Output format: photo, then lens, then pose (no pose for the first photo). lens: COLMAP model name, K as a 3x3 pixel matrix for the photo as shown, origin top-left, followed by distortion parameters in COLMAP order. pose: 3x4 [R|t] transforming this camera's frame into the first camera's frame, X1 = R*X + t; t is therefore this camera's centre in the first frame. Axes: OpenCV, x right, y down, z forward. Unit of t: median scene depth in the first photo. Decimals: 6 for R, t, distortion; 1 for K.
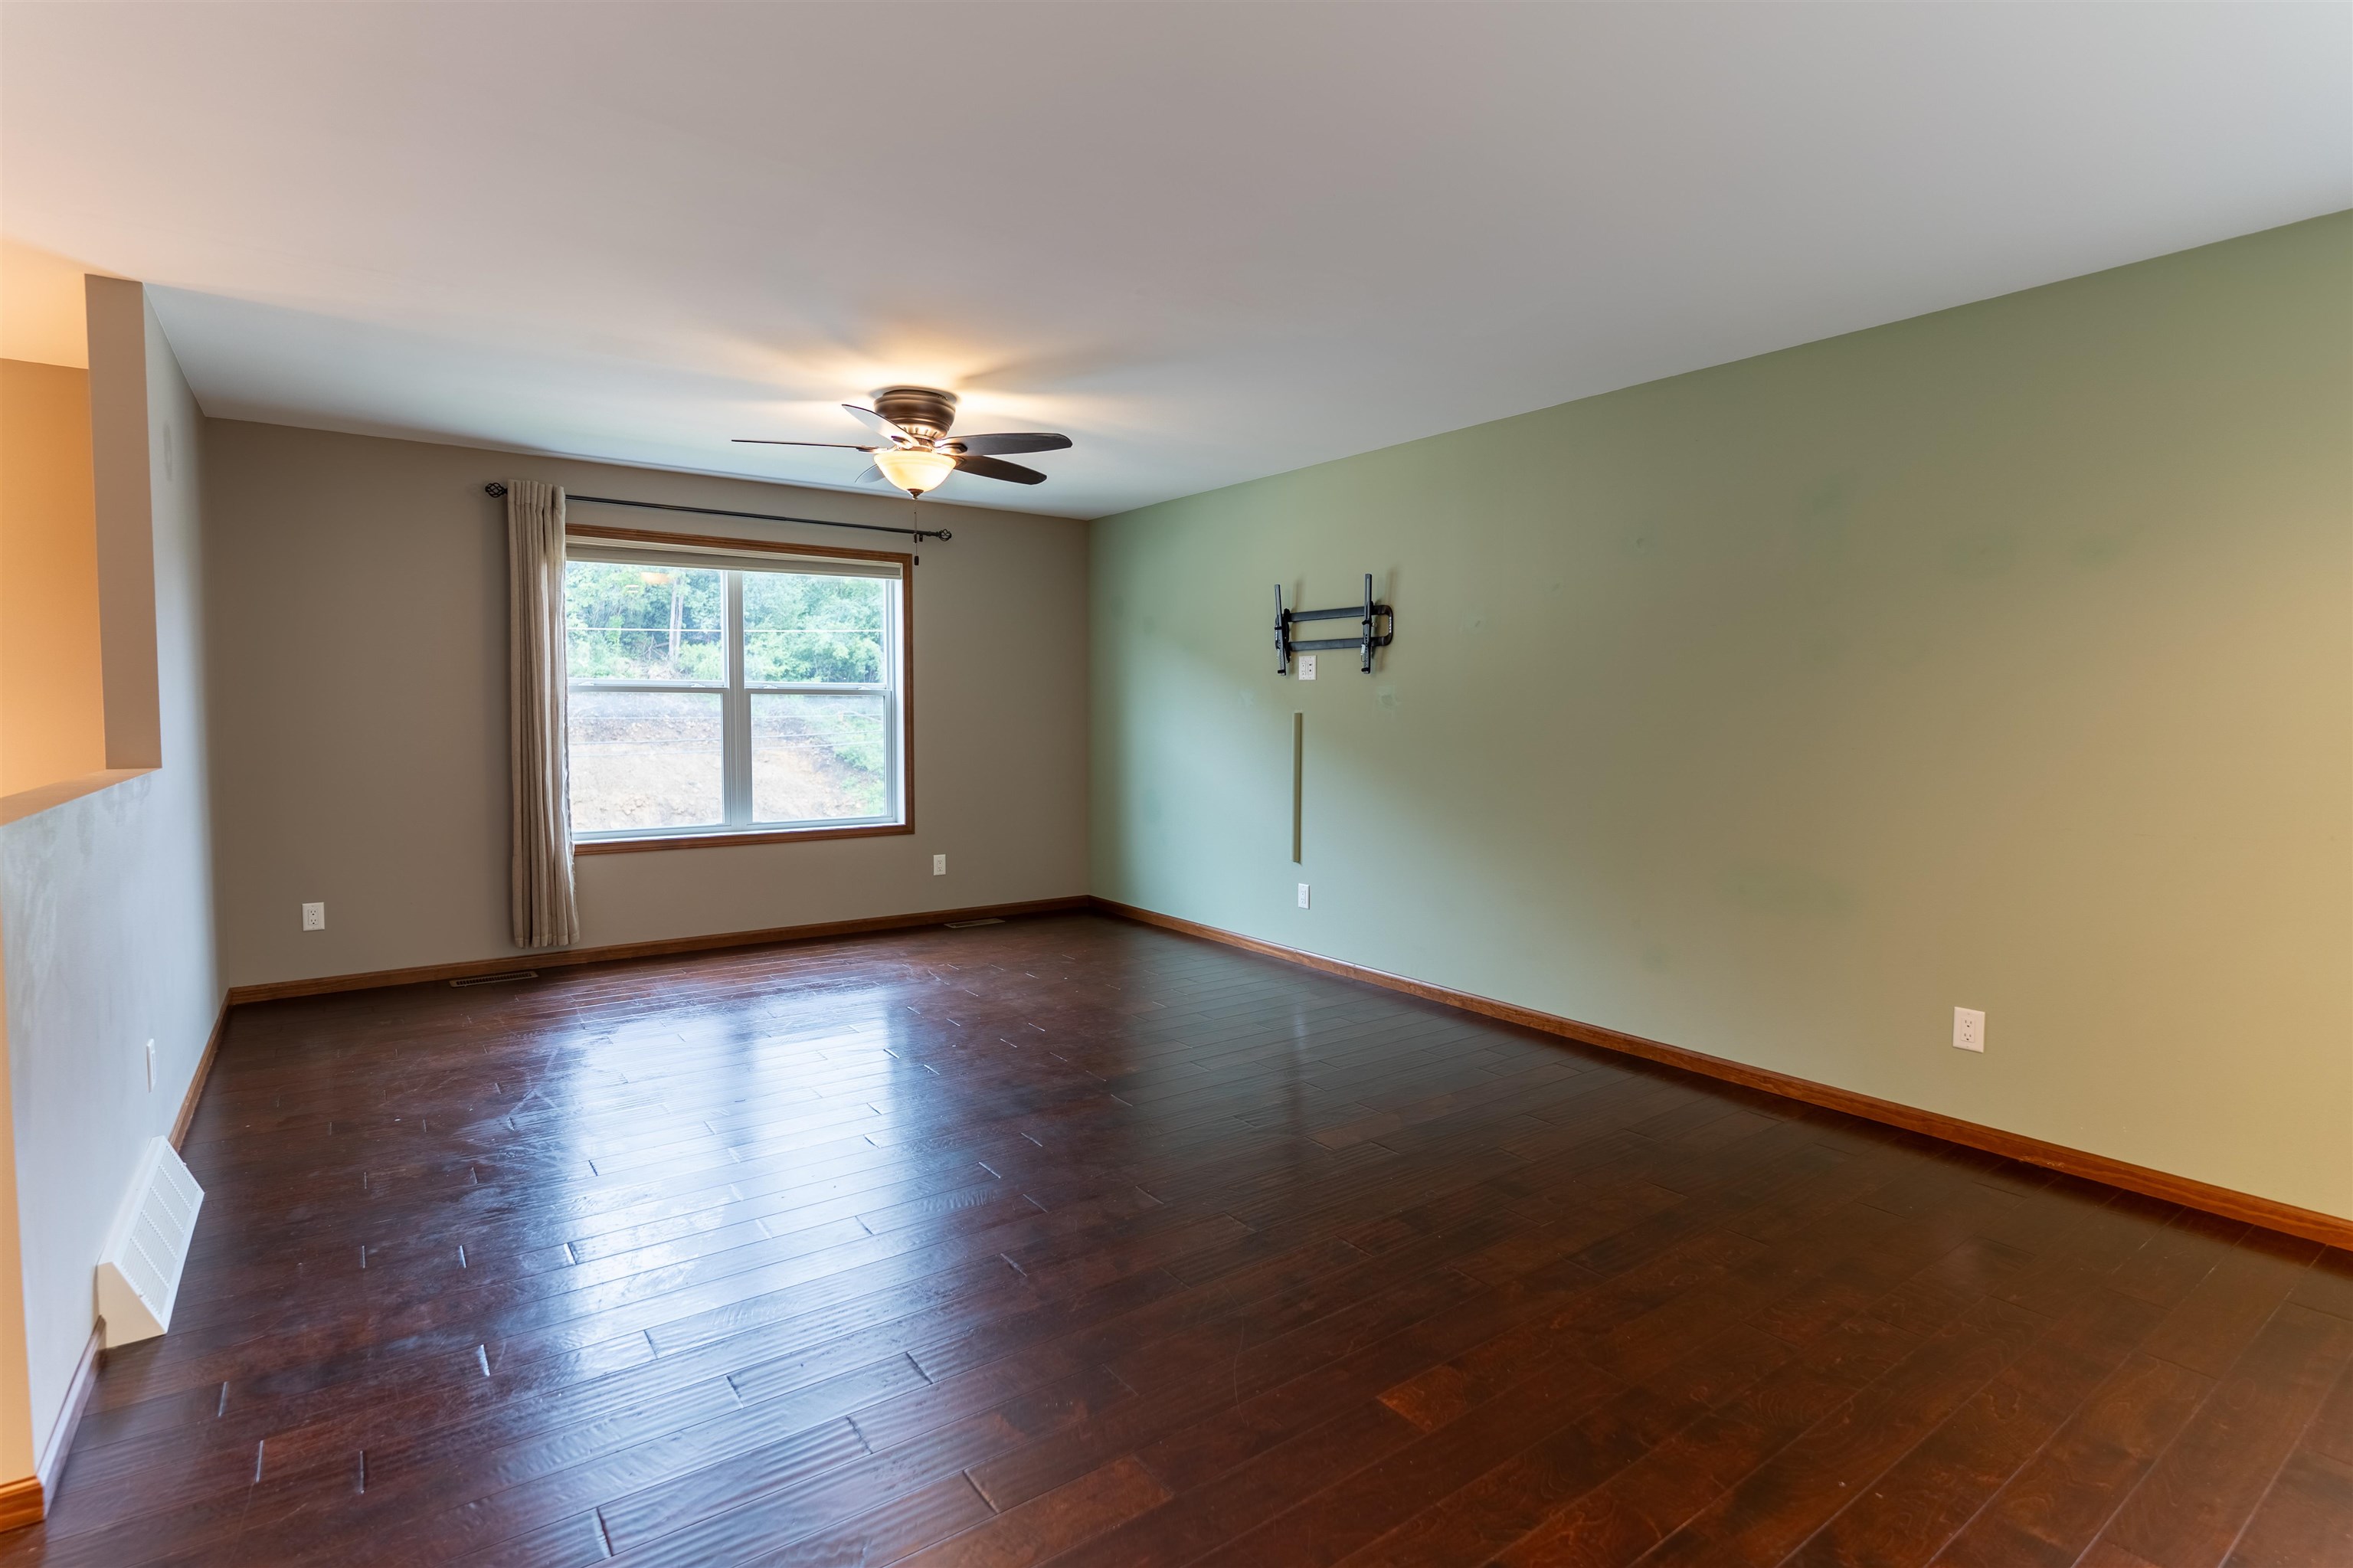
lens RADIAL K [[1133.0, 0, 1168.4], [0, 1133.0, 767.8], [0, 0, 1]] dist [-0.002278, -0.000027]
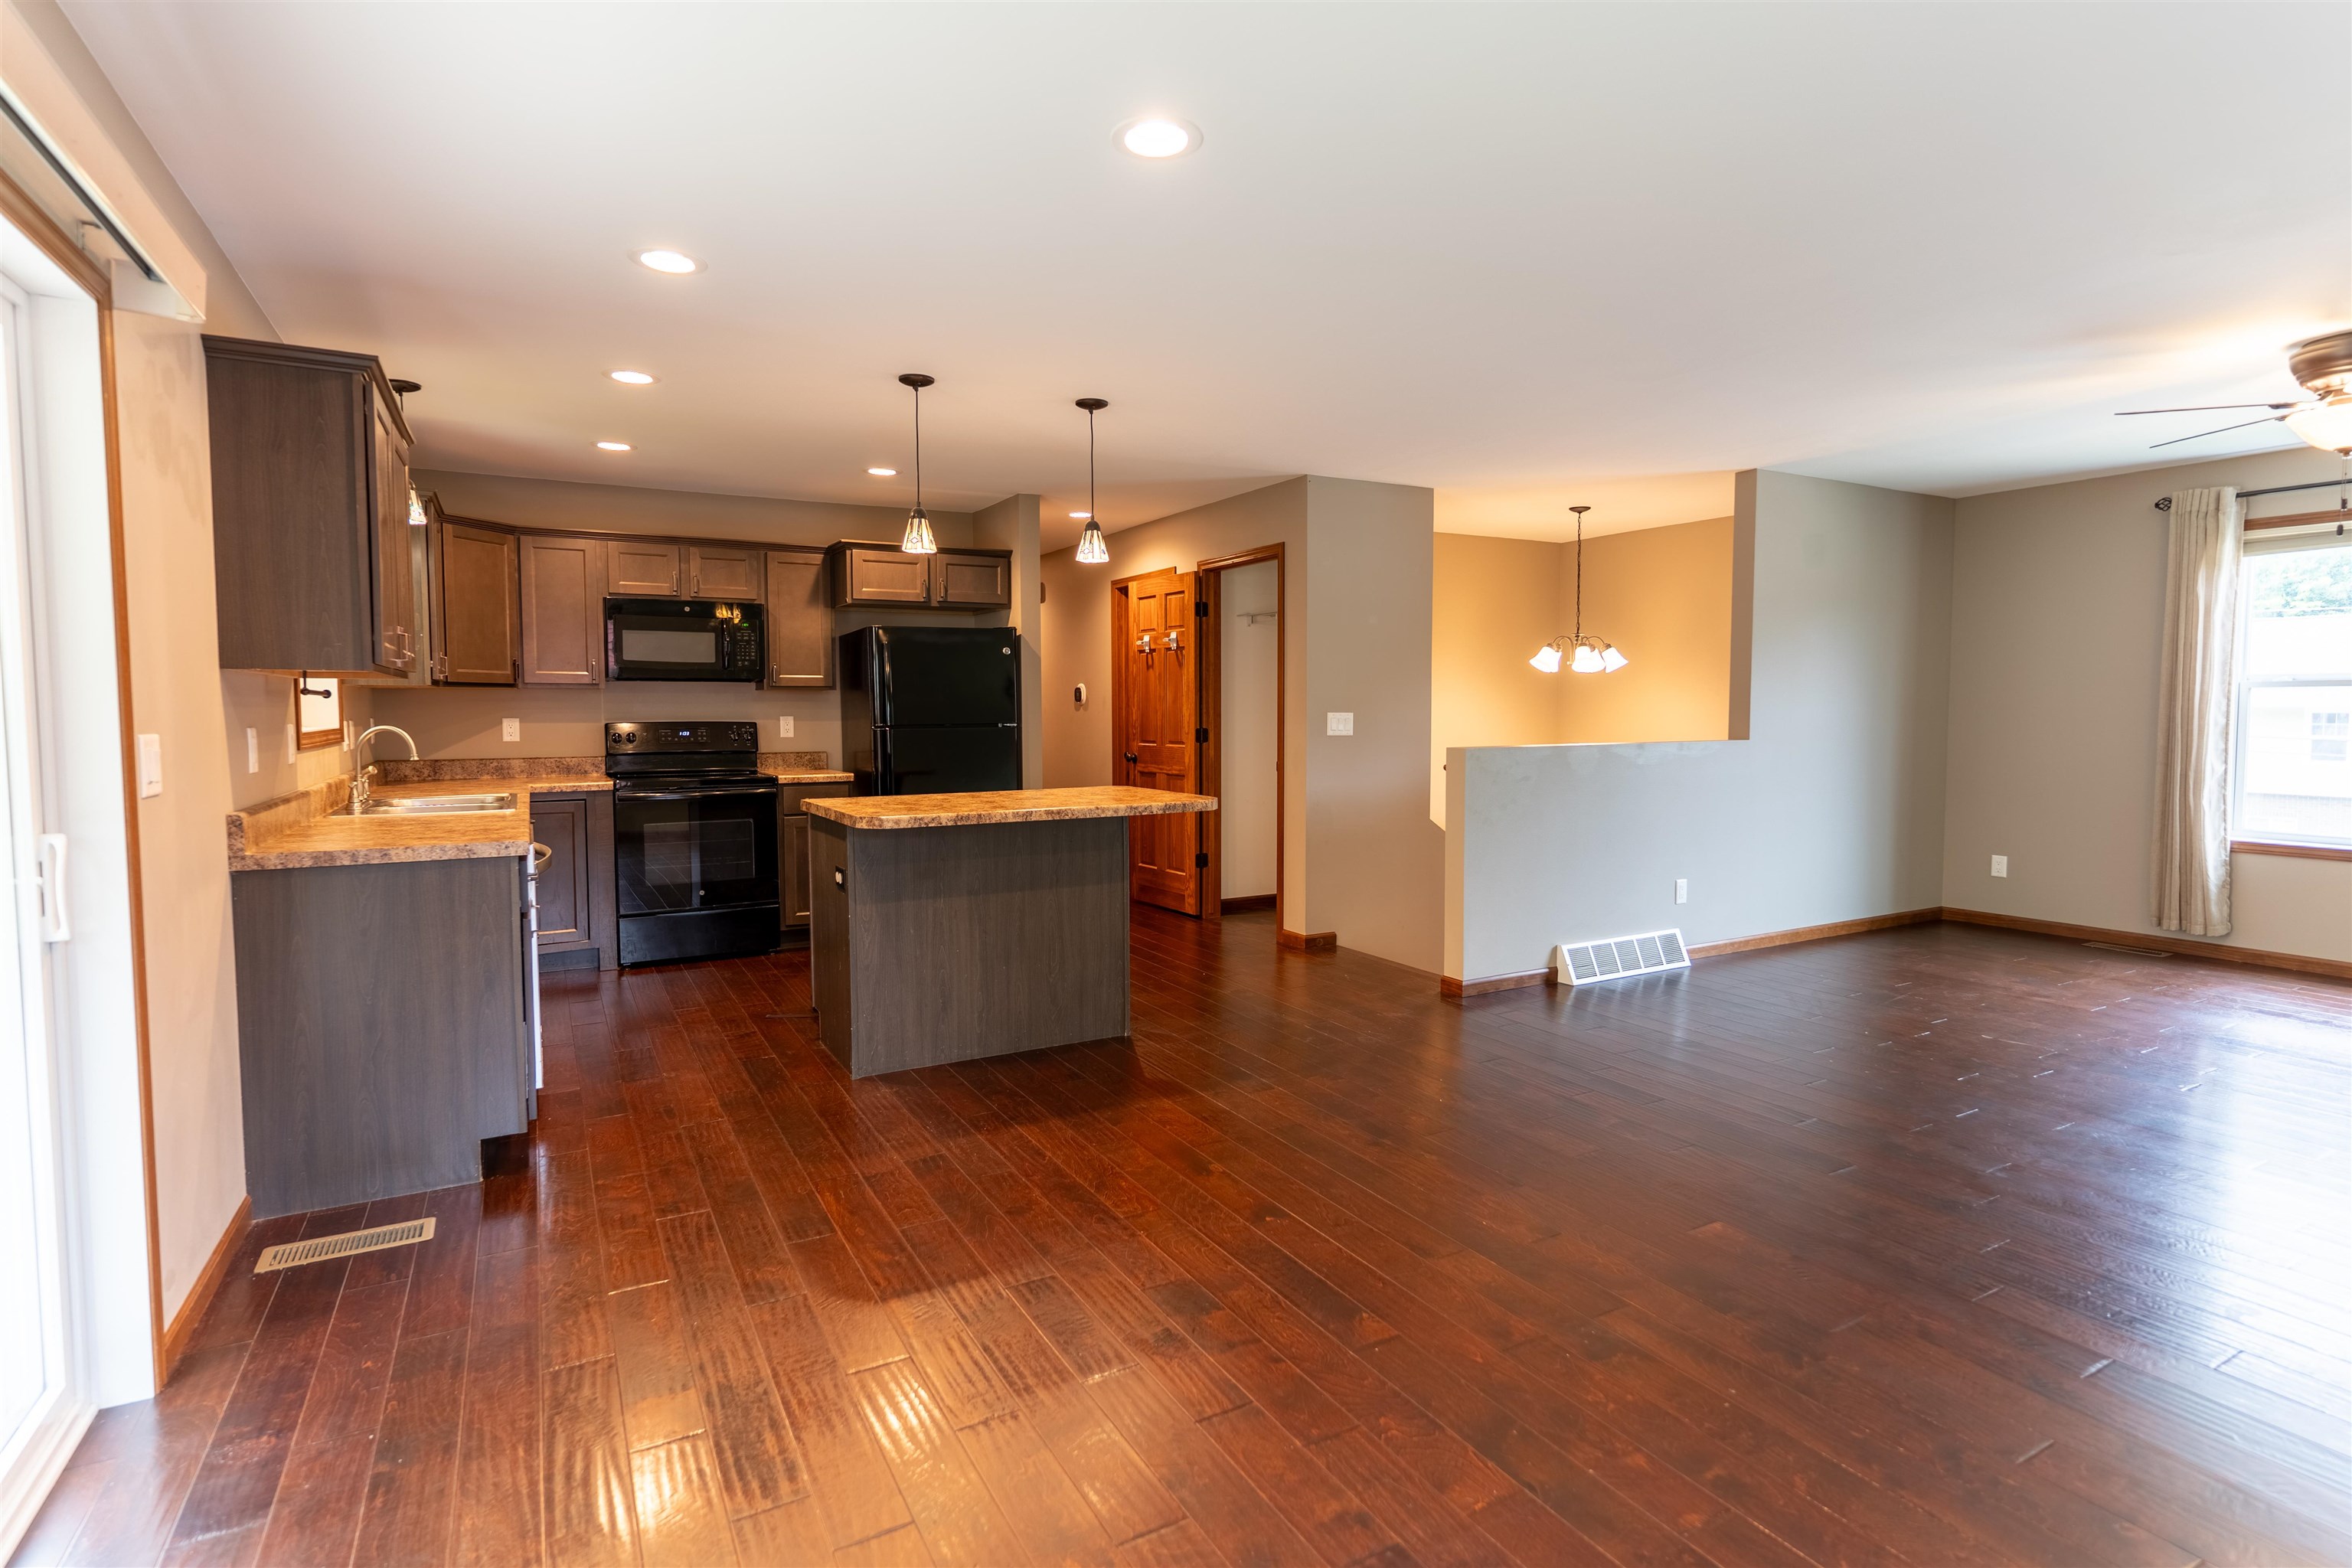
lens RADIAL K [[1132.5, 0, 1171.3], [0, 1132.5, 776.0], [0, 0, 1]] dist [-0.002278, -0.000027]
pose [[-0.110387, 0.057928, -0.992199, 0.598199], [-0.047044, 0.996877, 0.063435, -0.008907], [0.992775, 0.053679, -0.107317, 0.181786]]
